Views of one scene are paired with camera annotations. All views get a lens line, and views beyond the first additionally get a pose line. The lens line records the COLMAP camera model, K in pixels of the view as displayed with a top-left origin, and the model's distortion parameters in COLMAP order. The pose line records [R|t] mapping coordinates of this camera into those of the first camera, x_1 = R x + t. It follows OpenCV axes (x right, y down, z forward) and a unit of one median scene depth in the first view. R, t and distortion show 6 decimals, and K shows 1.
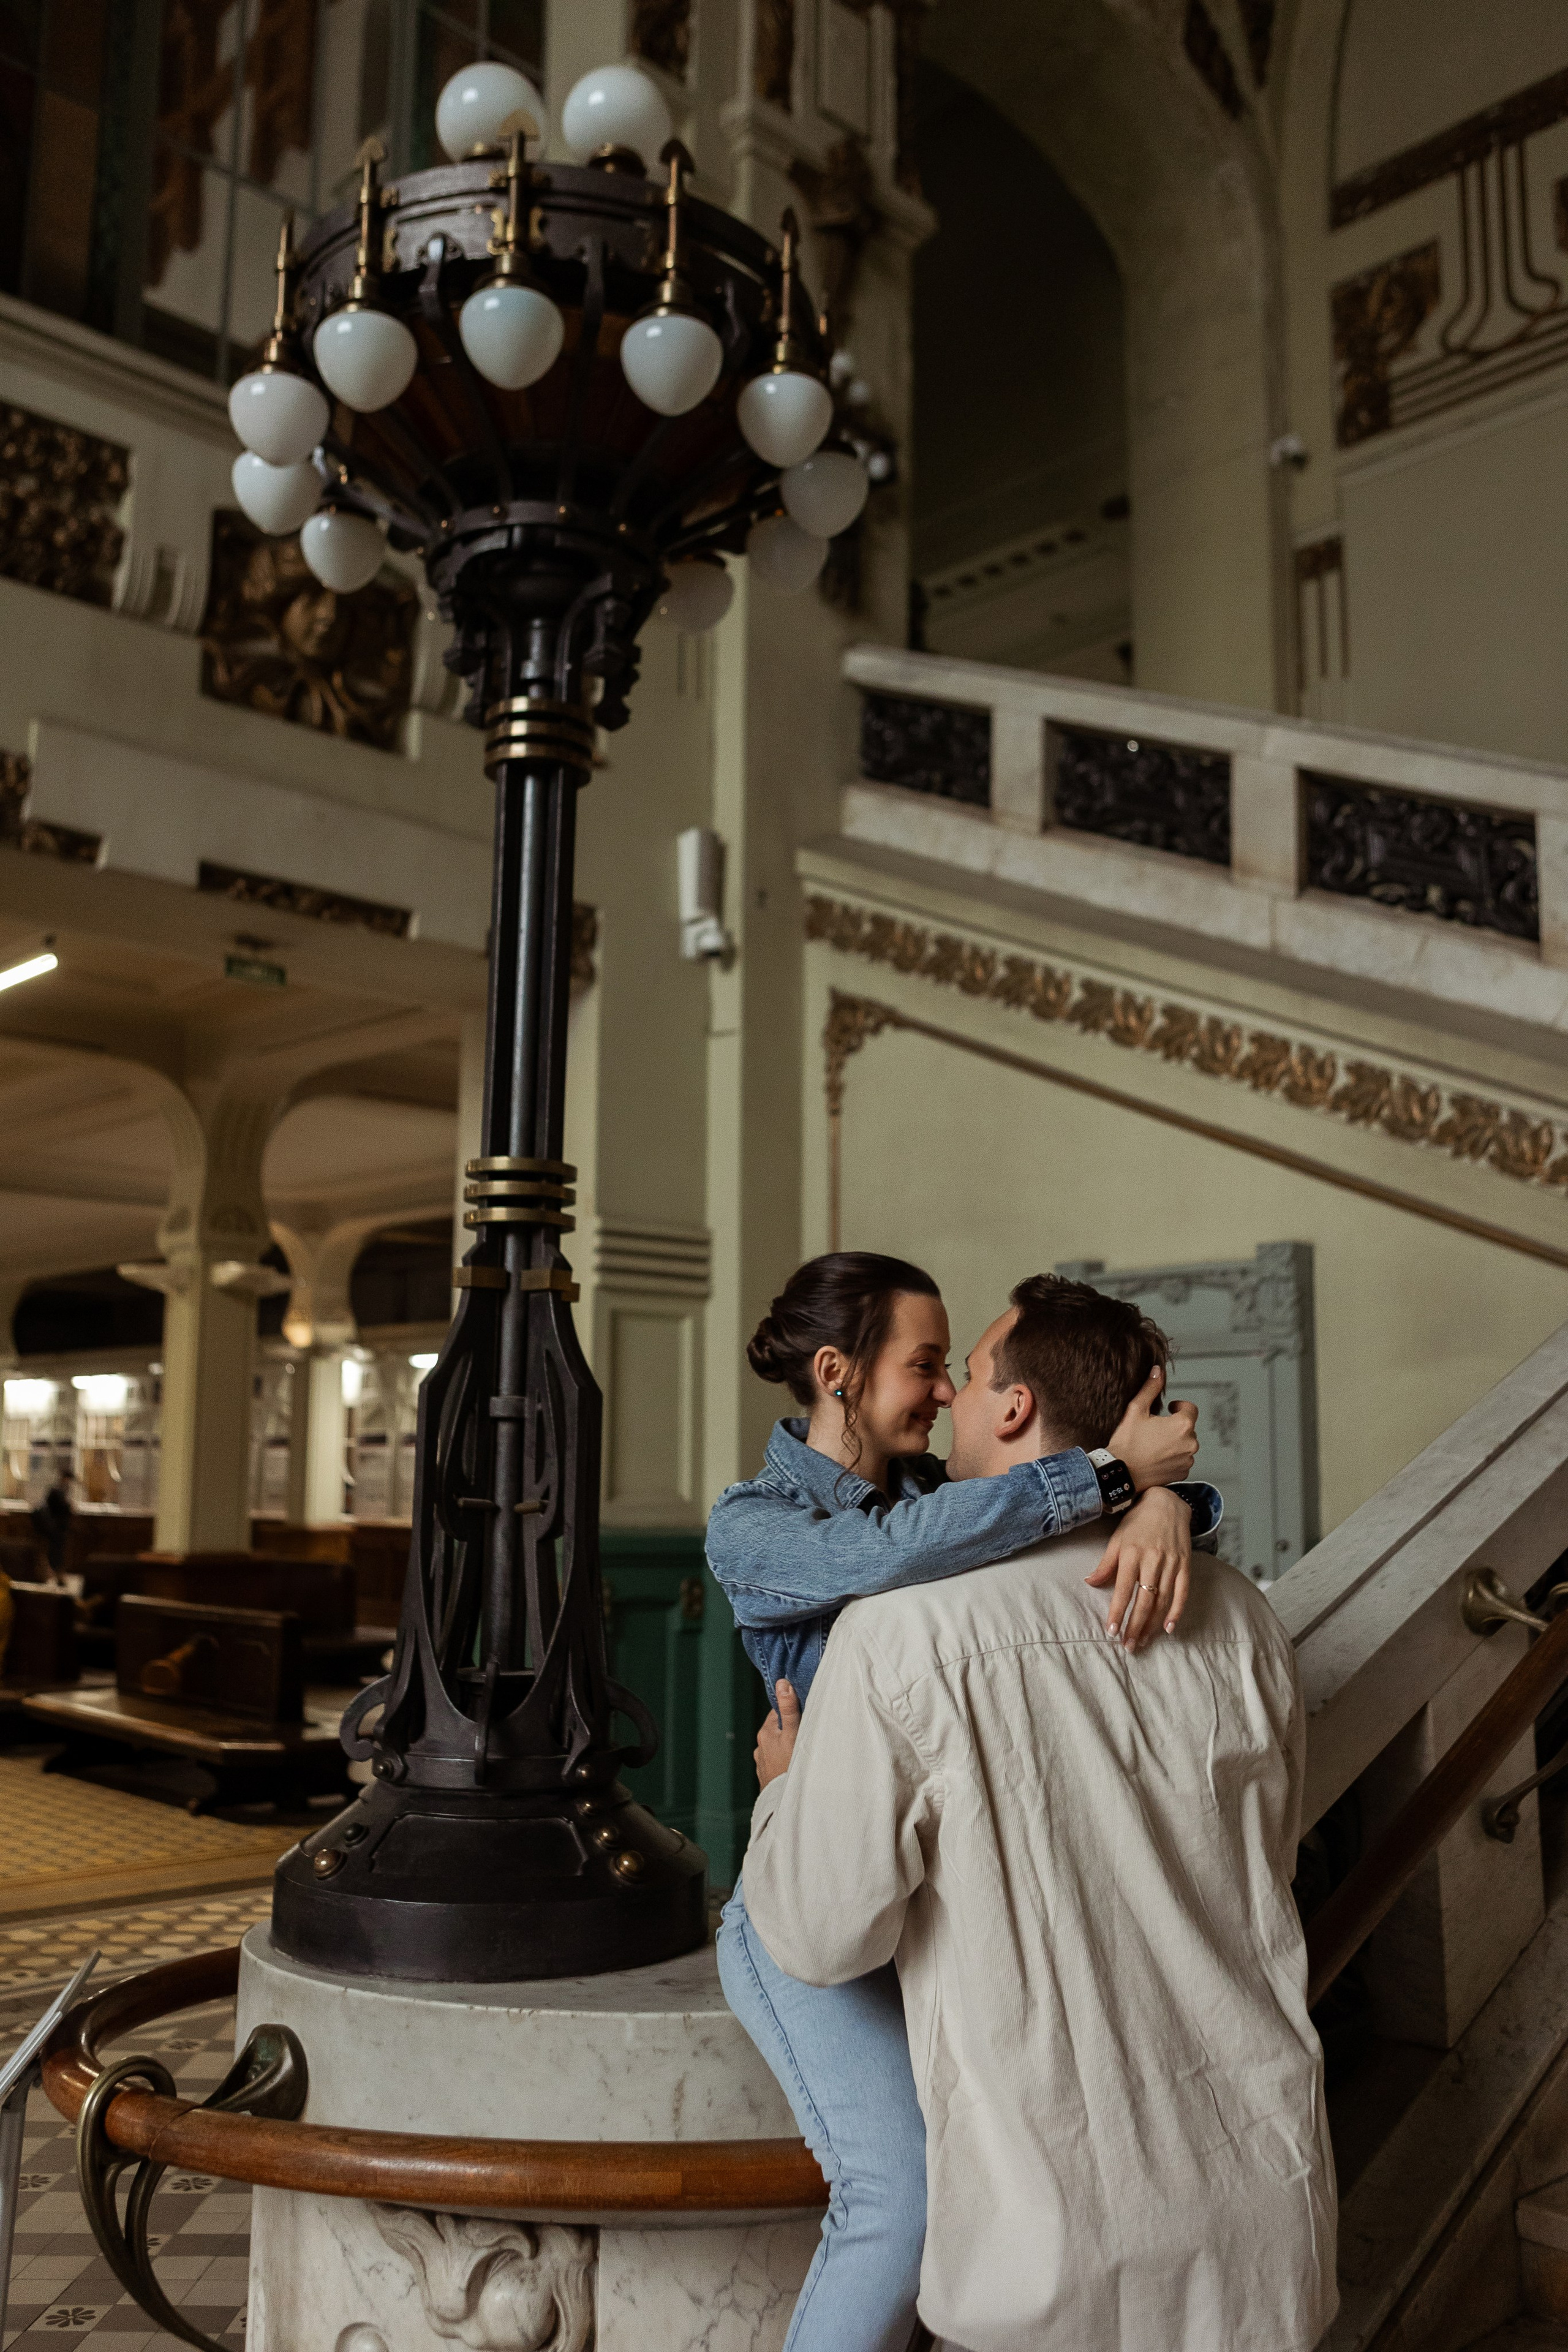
lens RADIAL K [[2001.2, 0, 767.5], [0, 2001.2, 1166.1], [0, 0, 1]] dist [-0.002098, -0.001692]
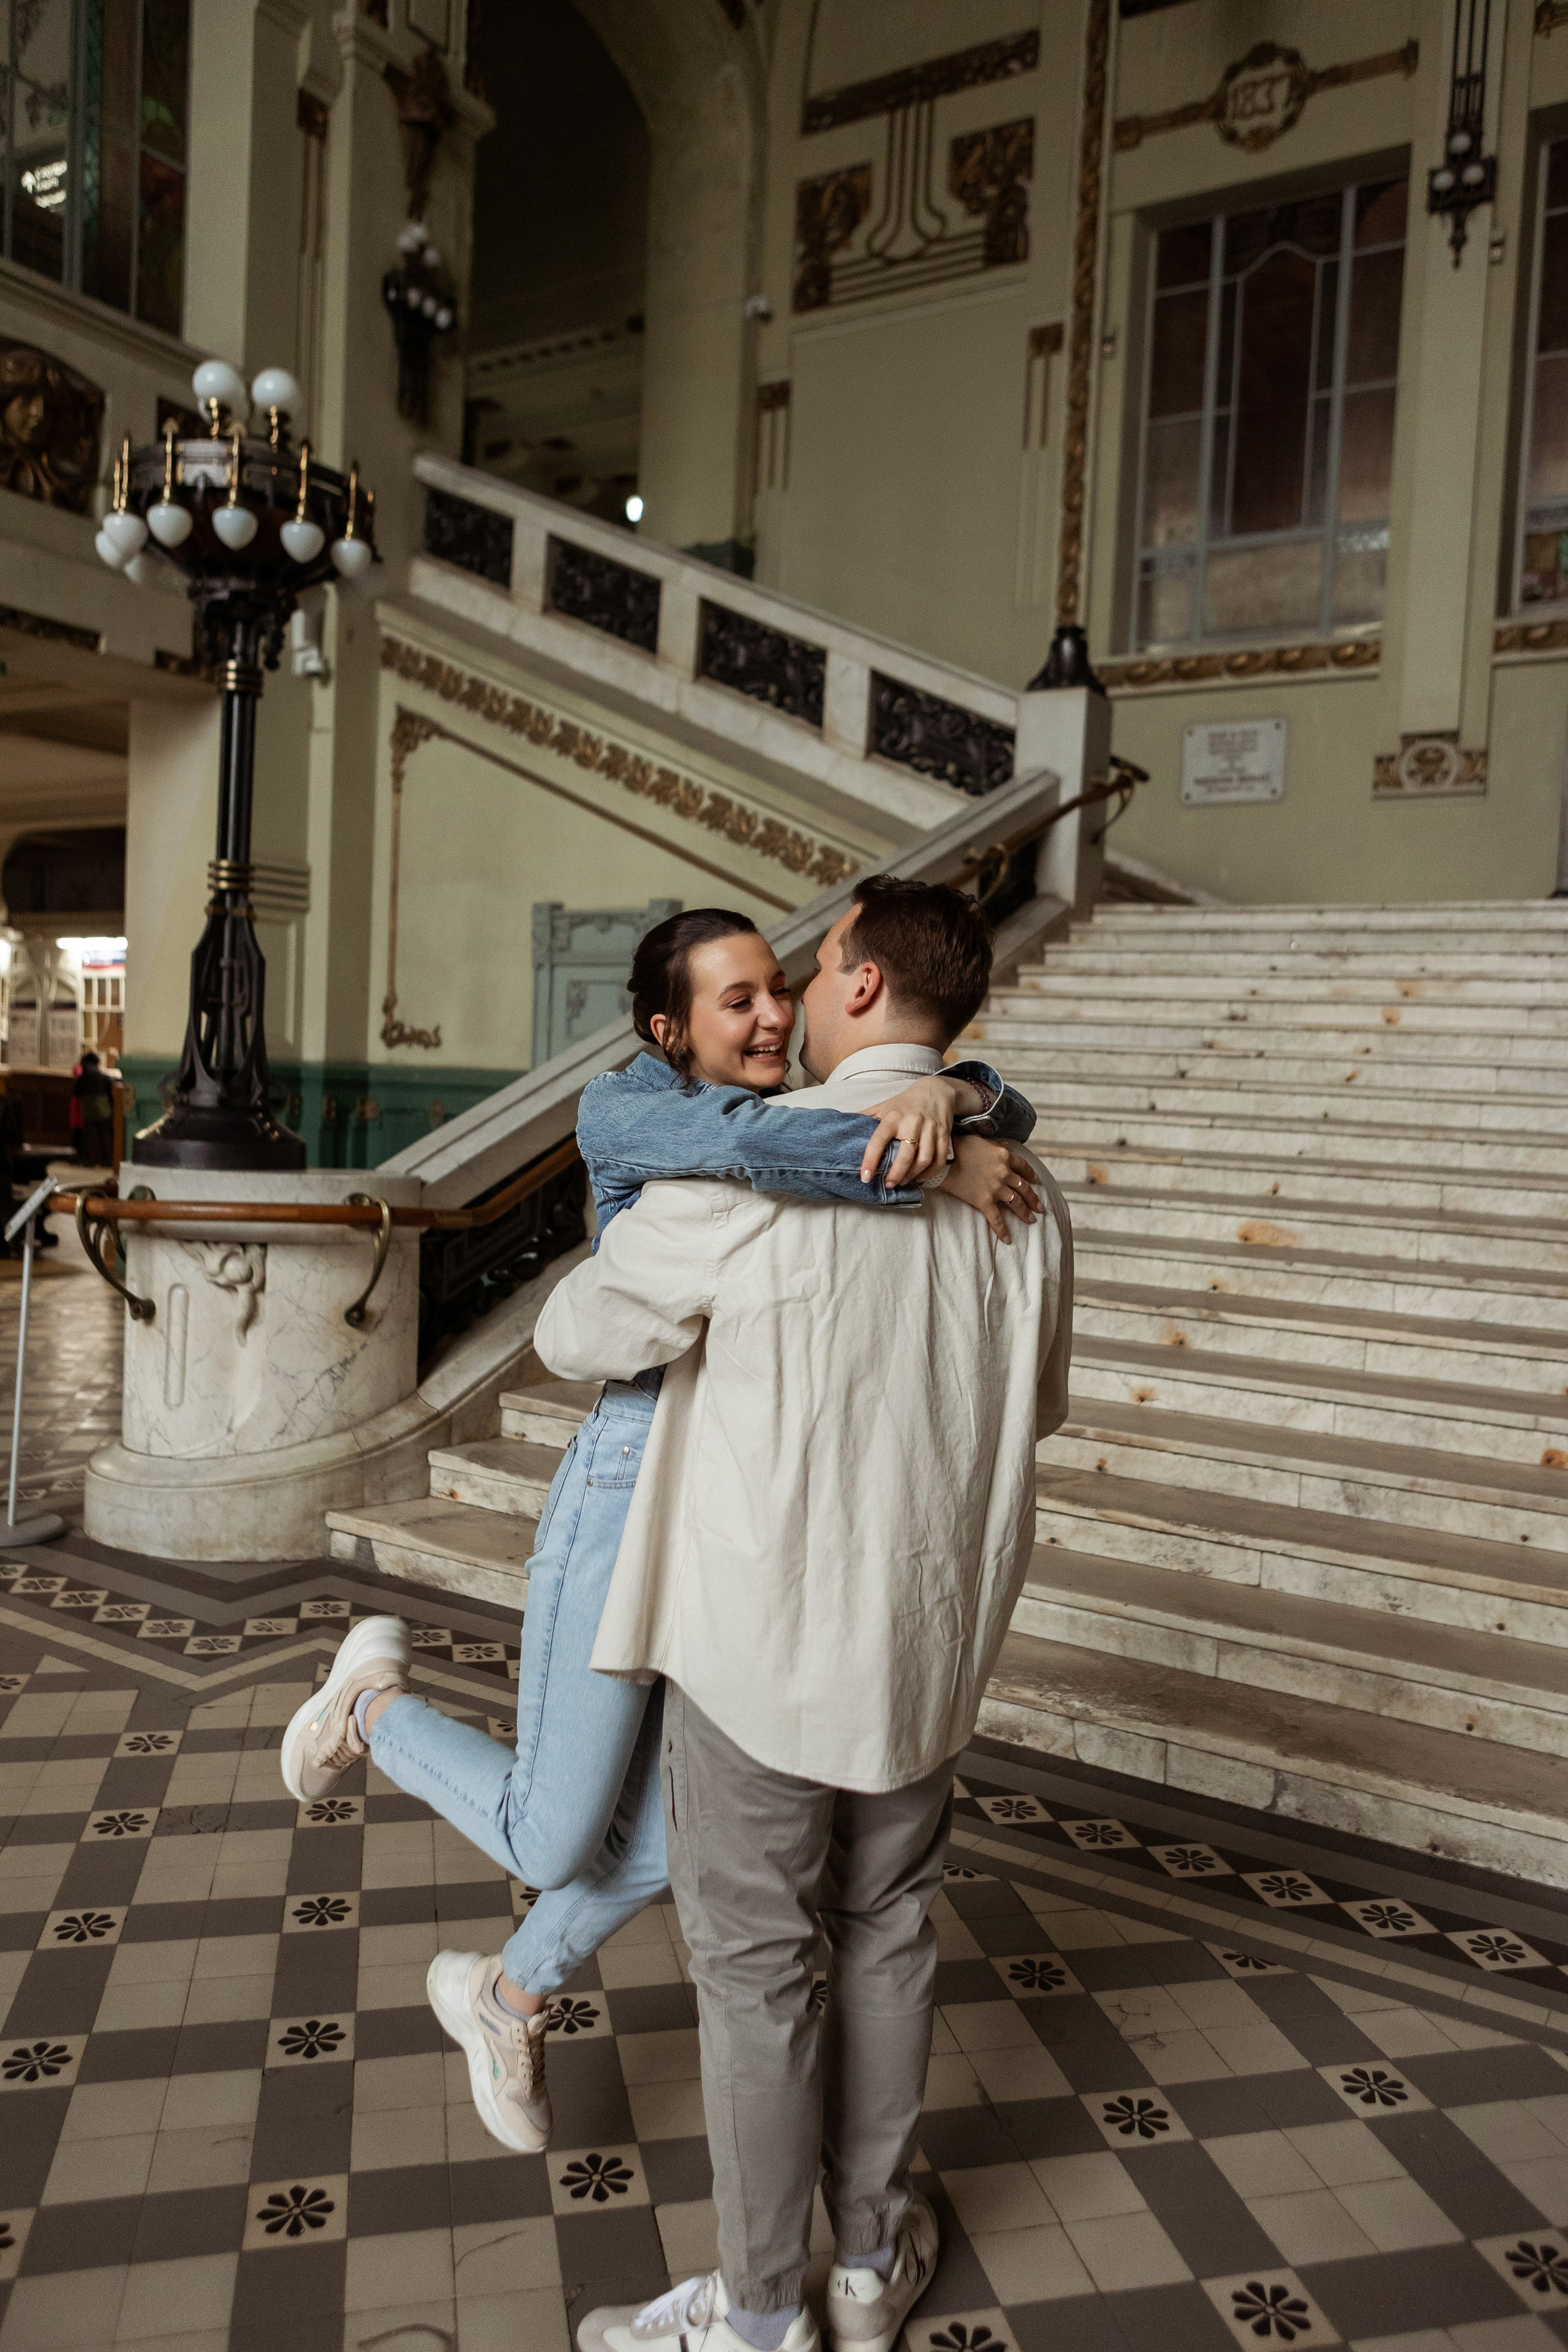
lens RADIAL K [[1700.2, 0, 788.1], [0, 1700.2, 1164.1], [0, 0, 1]] dist [-0.004116, -0.001564]
pose [[0.968510, 0.021374, 0.248057, 0.008374], [-0.072787, 0.977089, 0.200000, -0.033615], [-0.238099, -0.211757, 0.947875, -0.376997]]
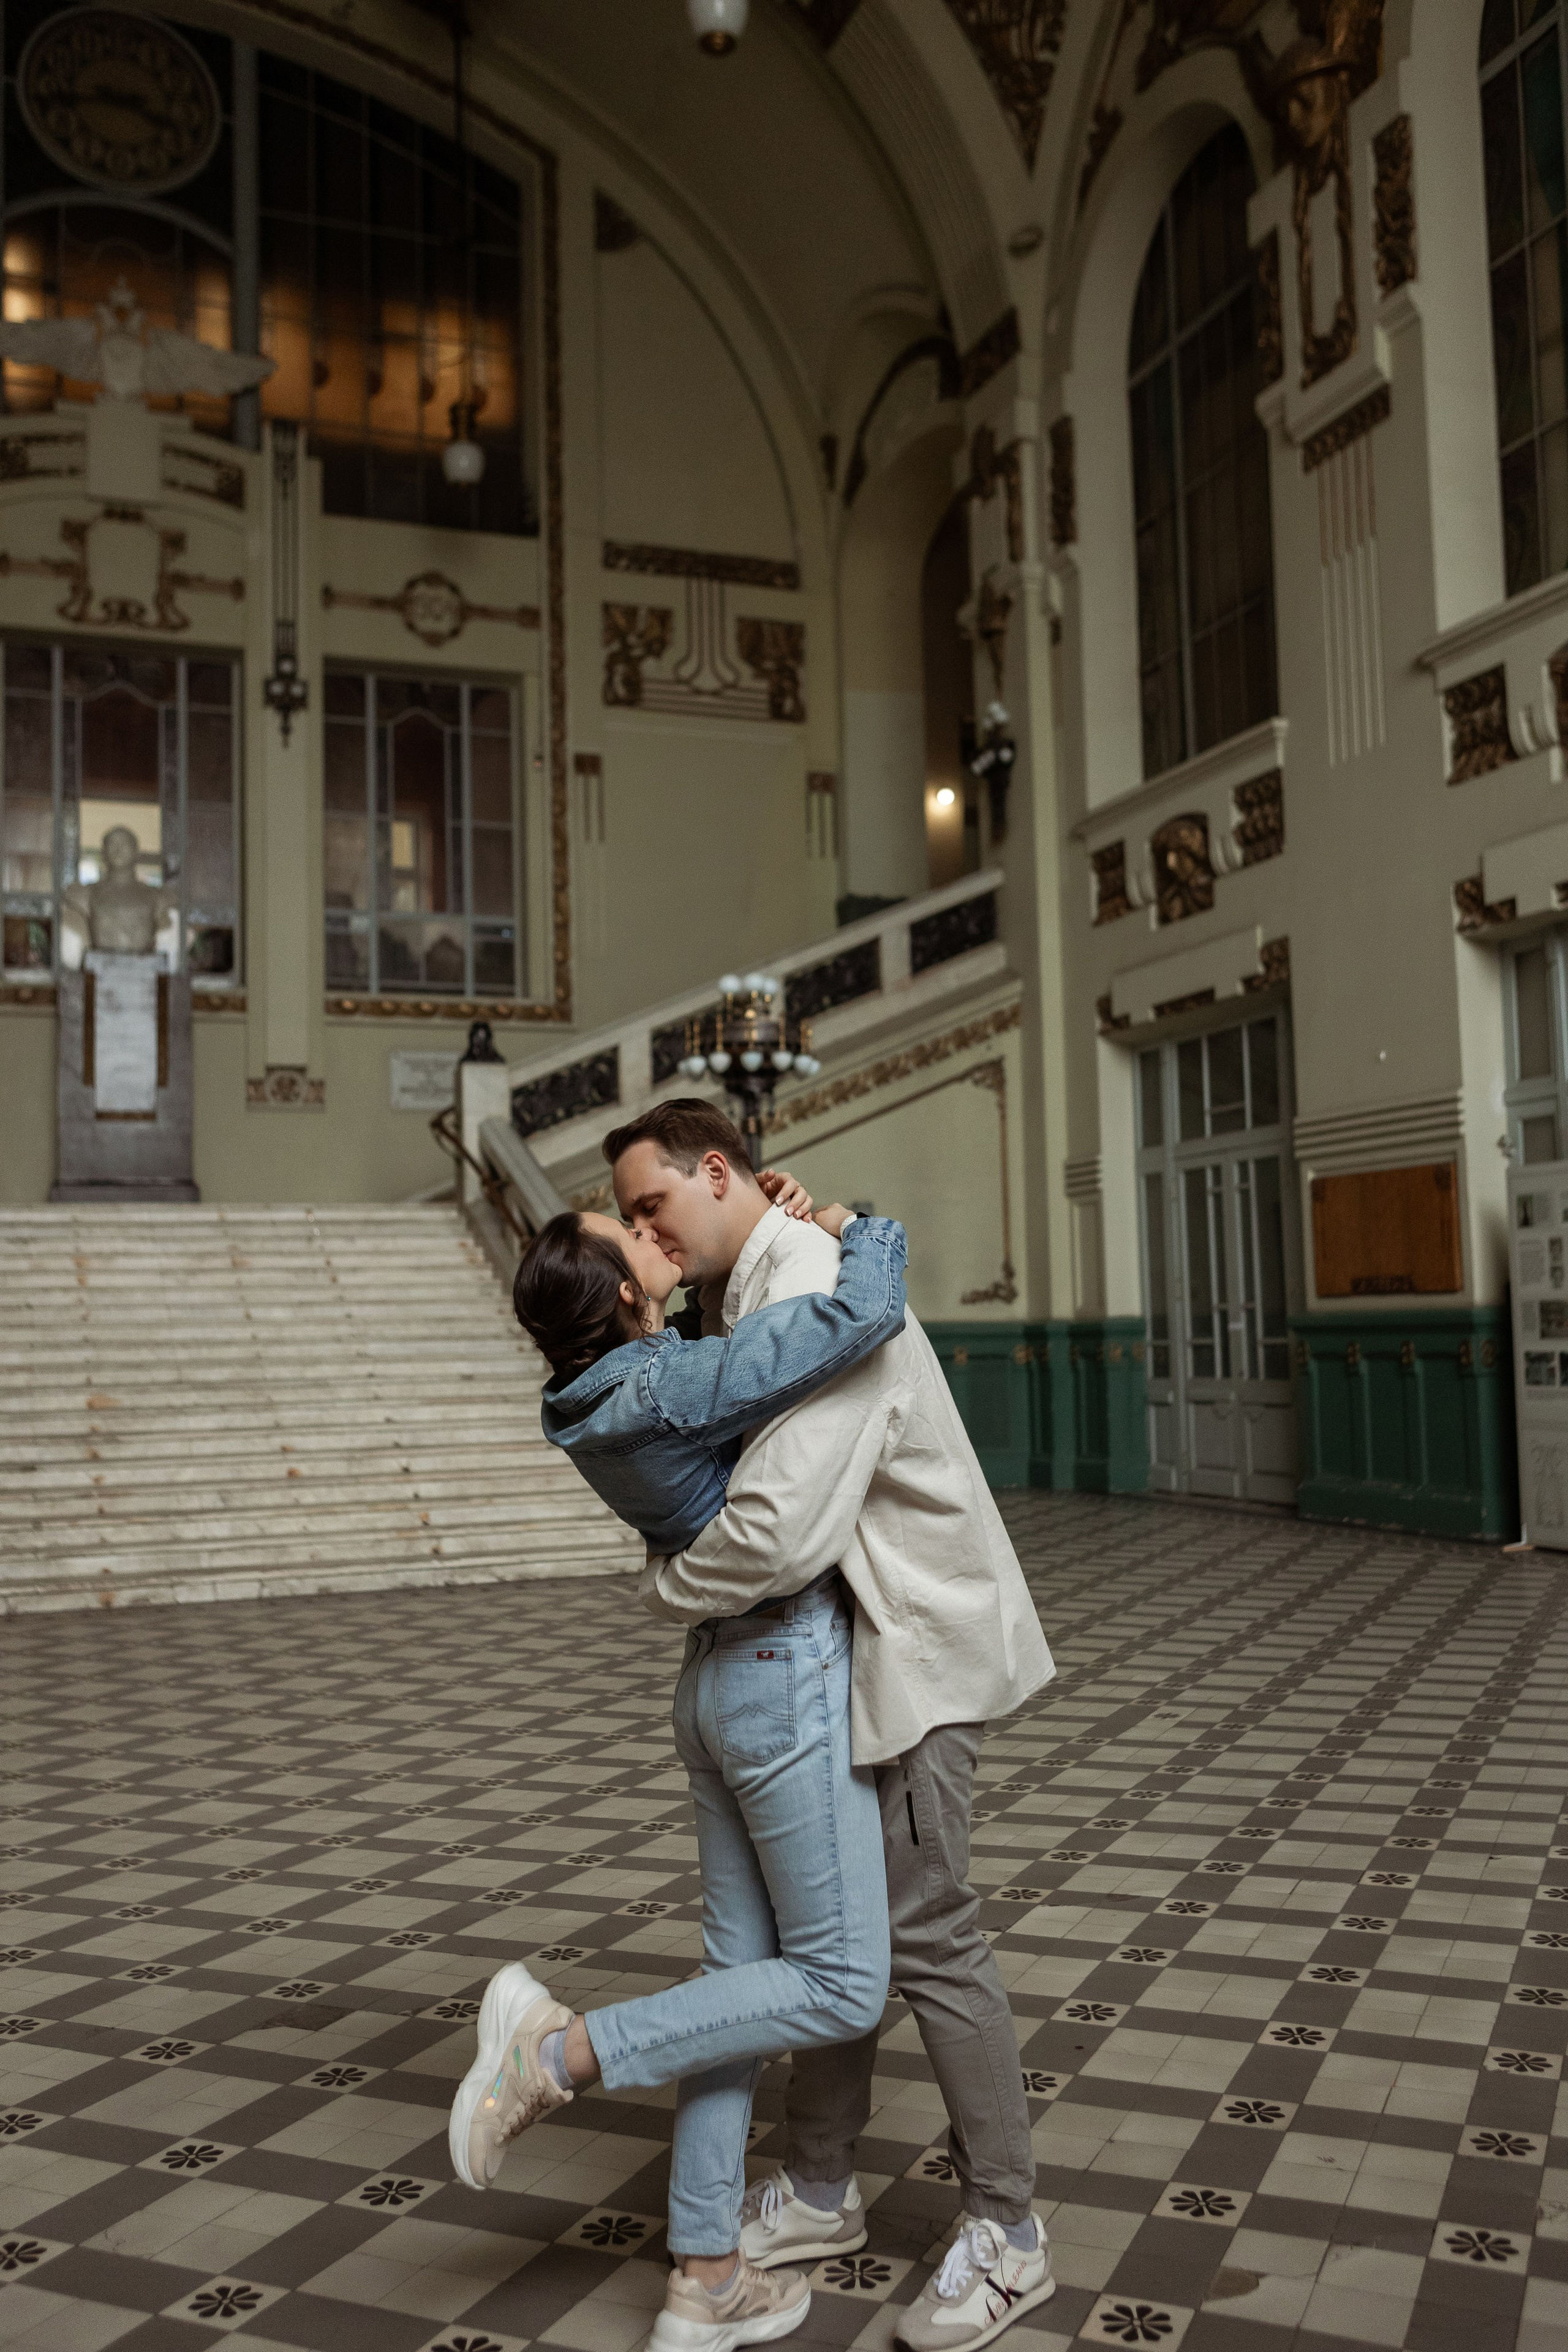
lens RADIAL K [[2001.2, 0, 767.5], [0, 2001.2, 1166.1], [0, 0, 1]] dist [-0.002098, -0.001692]
pose [[0.394975, 0.056553, 0.916950, -0.868391], [-0.110746, 0.993756, -0.013586, -0.097810], [-0.911992, -0.096182, 0.398772, -0.842755]]
